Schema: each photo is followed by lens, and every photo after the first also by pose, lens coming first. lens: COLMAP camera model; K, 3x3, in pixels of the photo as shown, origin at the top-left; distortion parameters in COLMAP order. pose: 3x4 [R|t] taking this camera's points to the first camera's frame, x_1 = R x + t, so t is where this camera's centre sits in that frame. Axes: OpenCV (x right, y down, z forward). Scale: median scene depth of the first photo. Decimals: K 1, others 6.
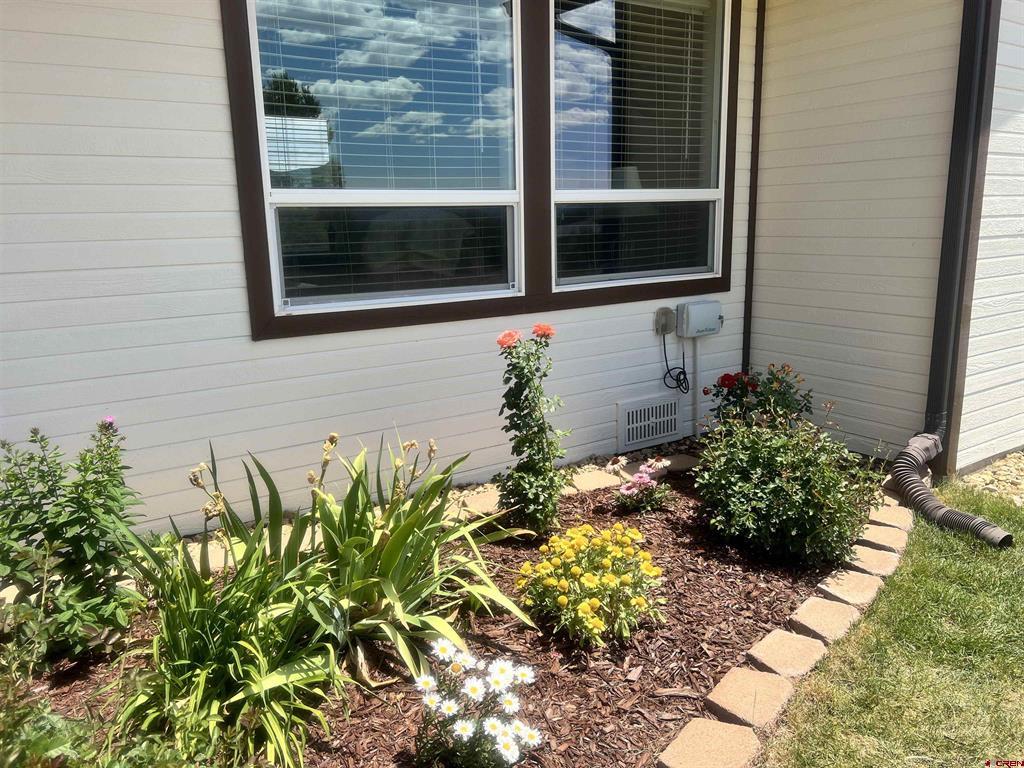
lens RADIAL K [[759.2, 0, 512.0], [0, 759.2, 384.0], [0, 0, 1]] dist [0.091338, -0.000399]
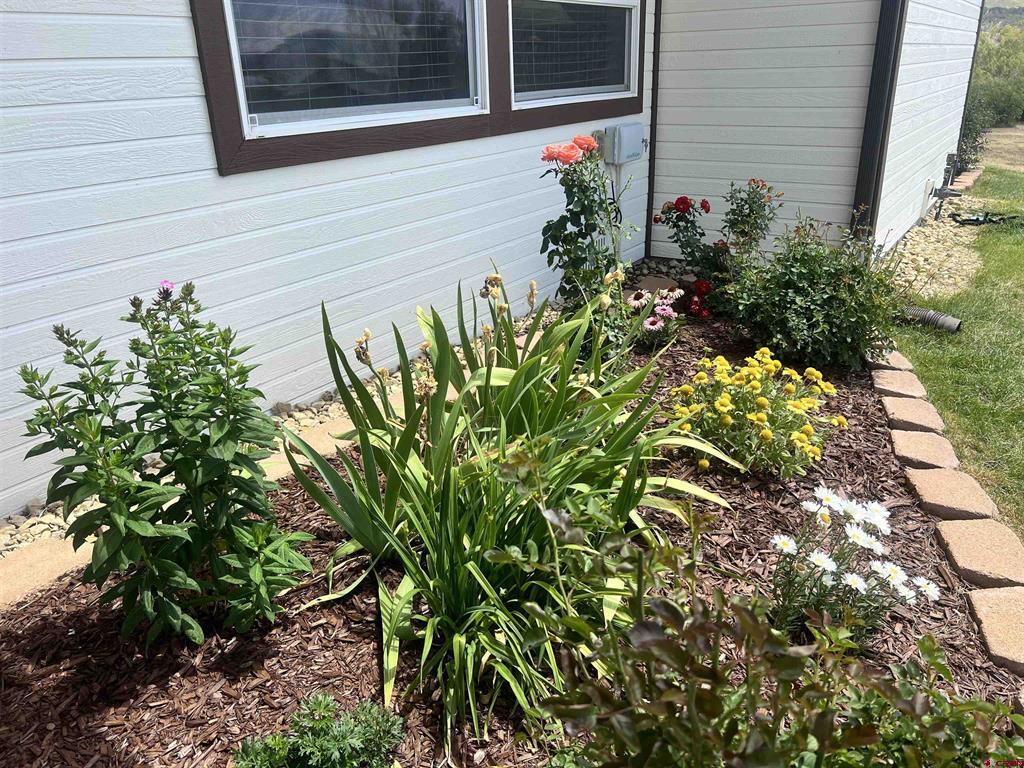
lens RADIAL K [[778.3, 0, 512.0], [0, 778.3, 384.0], [0, 0, 1]] dist [-0.003320, -0.000727]
pose [[0.930601, -0.143876, 0.336573, -0.290447], [0.085648, 0.979574, 0.181930, 0.020954], [-0.355874, -0.140478, 0.923915, 0.164795]]
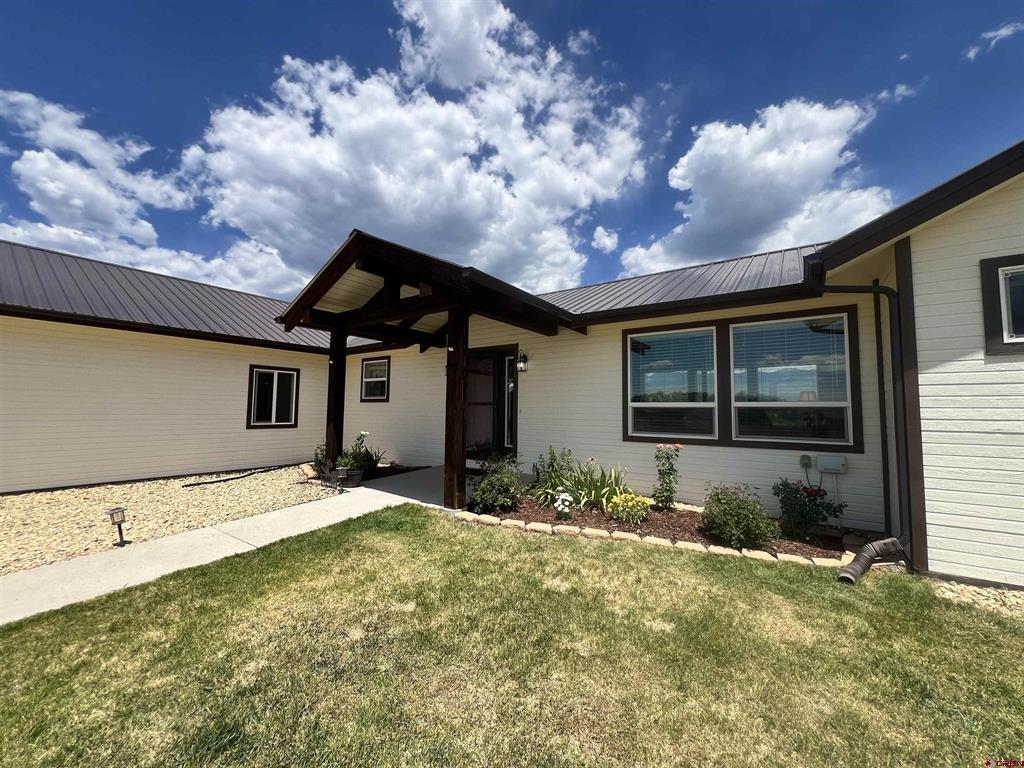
lens RADIAL K [[410.8, 0, 509.8], [0, 410.8, 382.1], [0, 0, 1]] dist [-0.001566, 0.000048]
pose [[0.332911, -0.042298, -0.942009, 1.134978], [-0.215068, 0.969257, -0.119528, 0.018527], [0.918105, 0.242388, 0.313579, -0.187096]]
